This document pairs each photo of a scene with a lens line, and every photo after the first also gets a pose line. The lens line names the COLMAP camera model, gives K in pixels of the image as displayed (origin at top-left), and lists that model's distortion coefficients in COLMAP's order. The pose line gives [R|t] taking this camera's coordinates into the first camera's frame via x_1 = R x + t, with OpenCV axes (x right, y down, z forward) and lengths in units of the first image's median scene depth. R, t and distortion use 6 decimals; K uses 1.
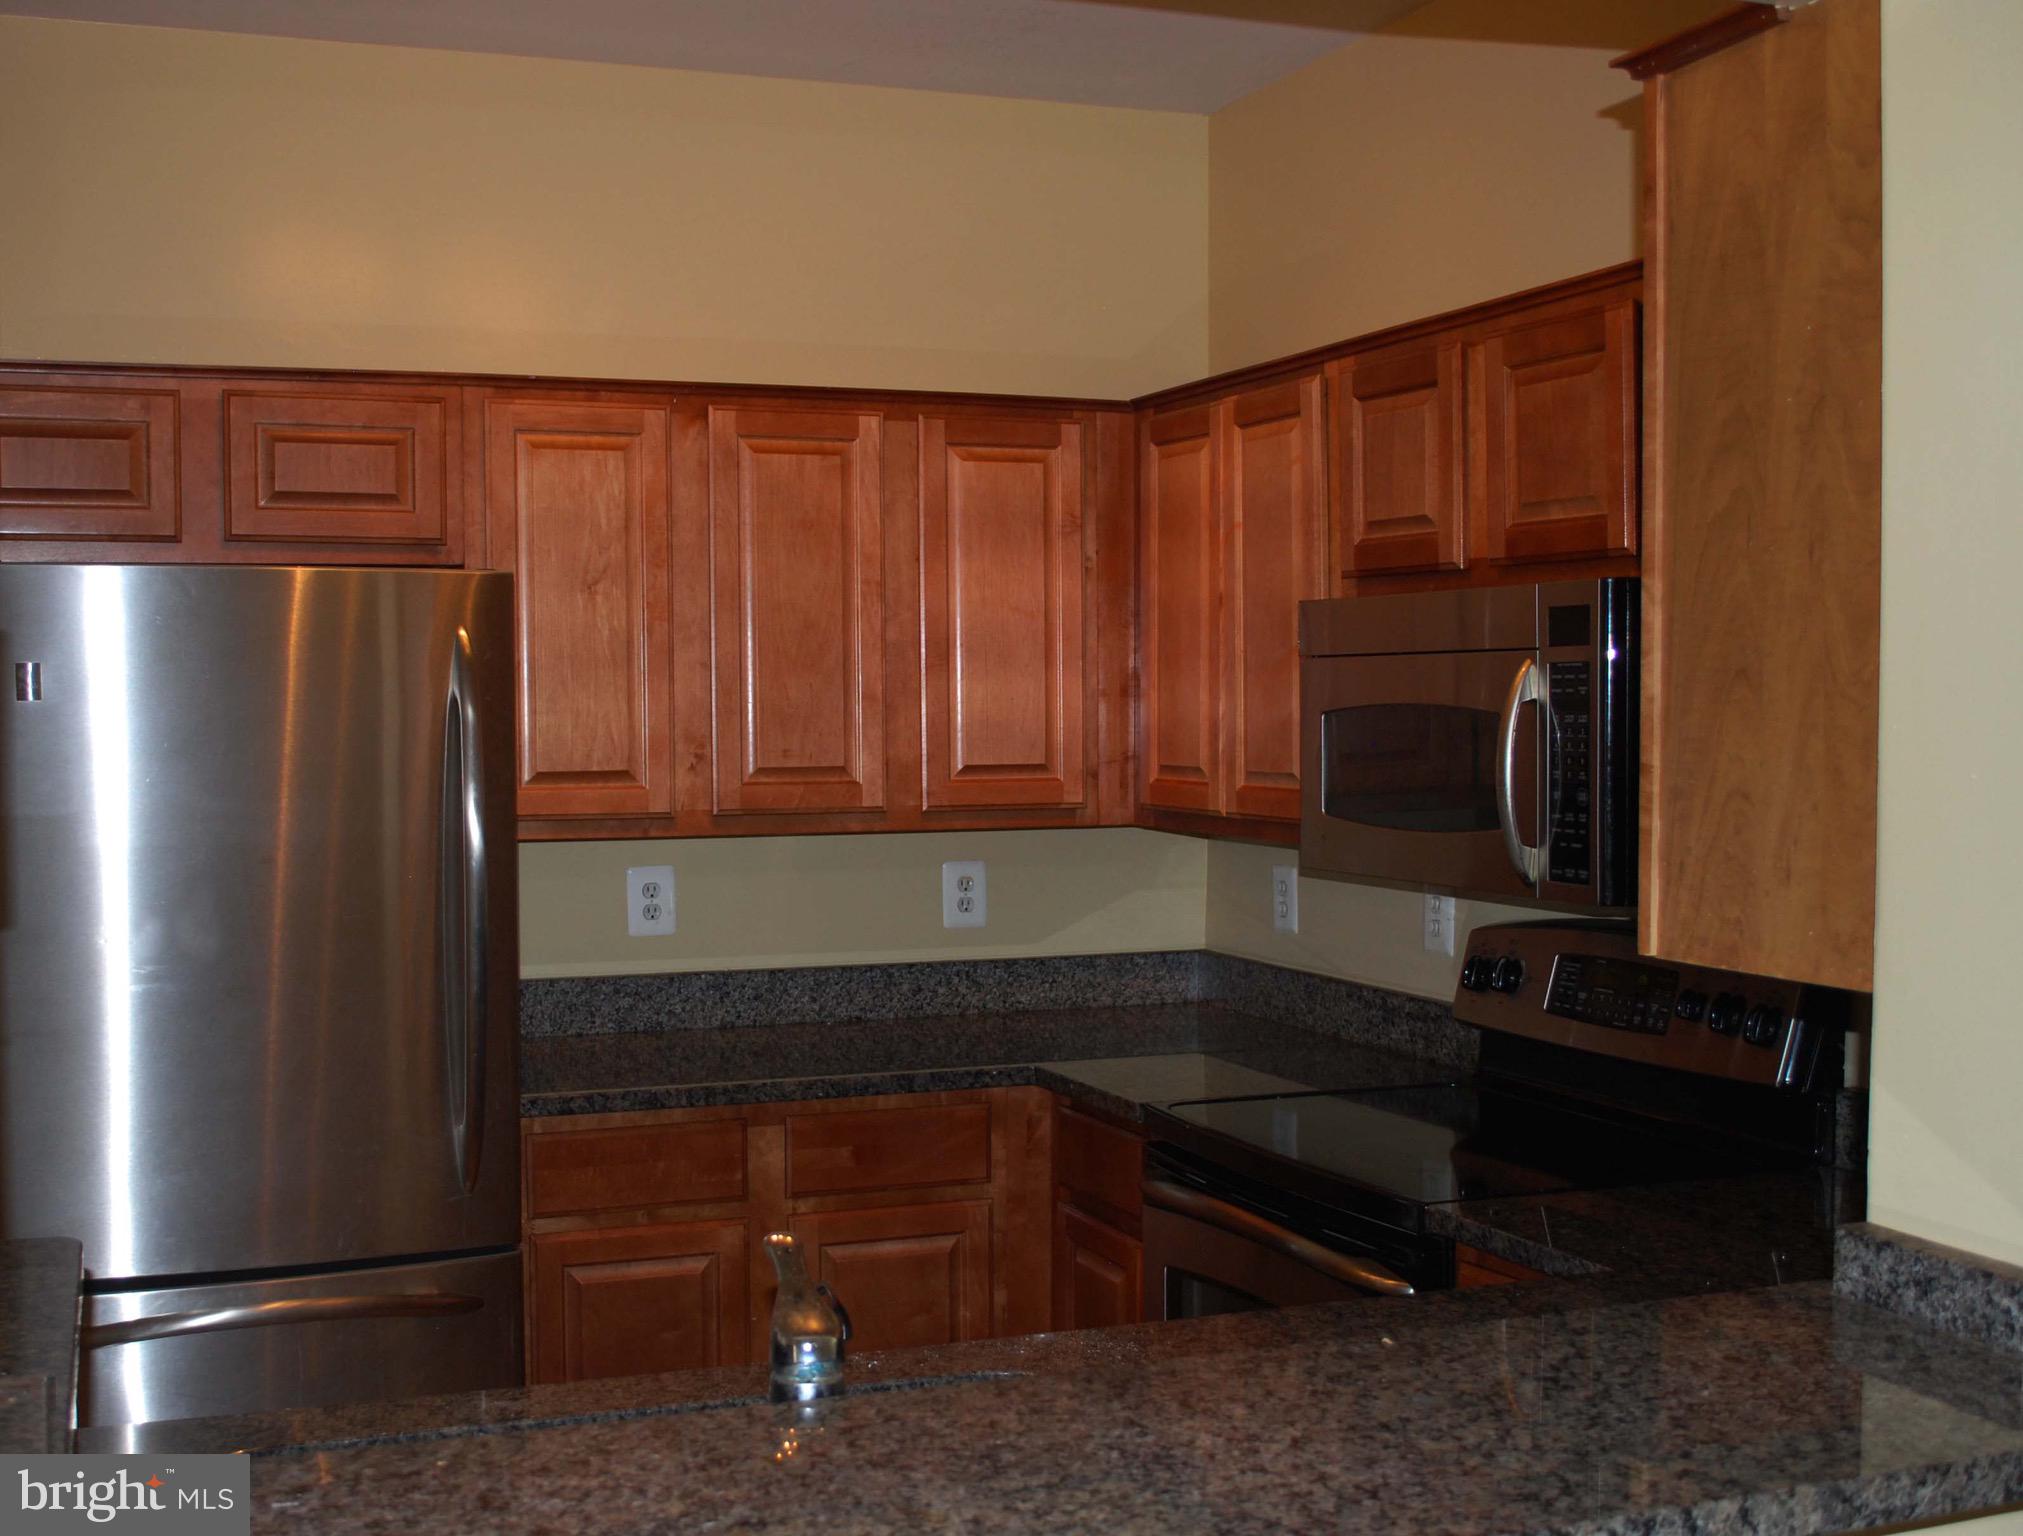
lens RADIAL K [[2347.7, 0, 1011.5], [0, 2347.7, 768.0], [0, 0, 1]] dist [-0.125111, 0.012348]
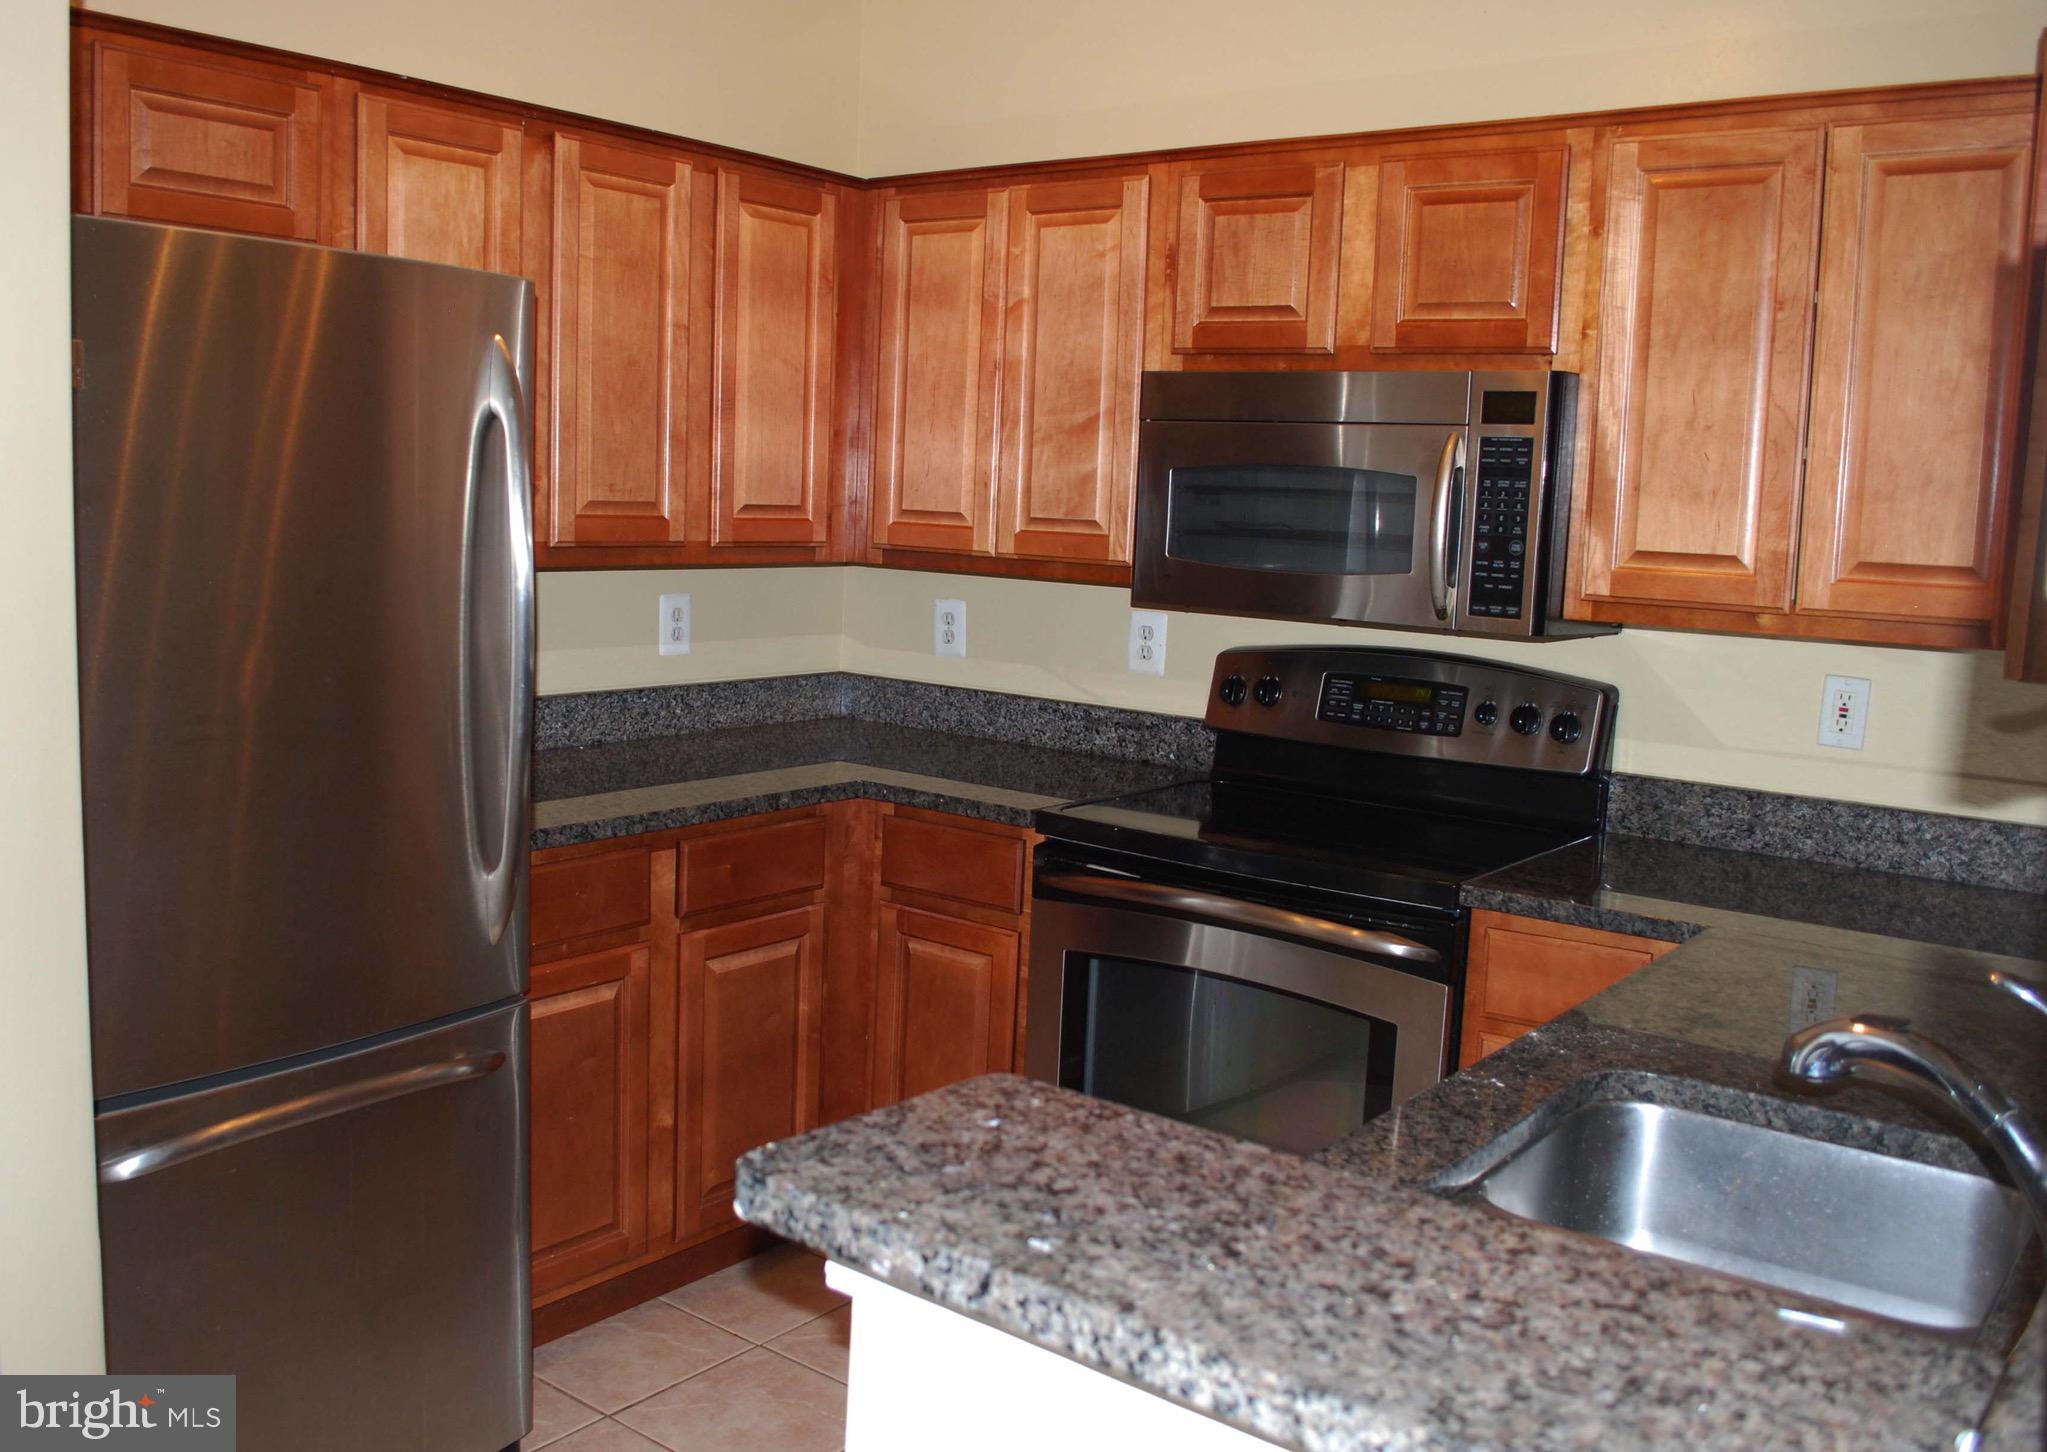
lens RADIAL K [[1806.5, 0, 1024.4], [0, 1806.5, 679.4], [0, 0, 1]] dist [-0.068311, -0.004279]
pose [[0.858914, -0.018031, 0.511803, -0.347349], [-0.026913, 0.996410, 0.080270, 0.009273], [-0.511412, -0.082719, 0.855345, 0.231207]]
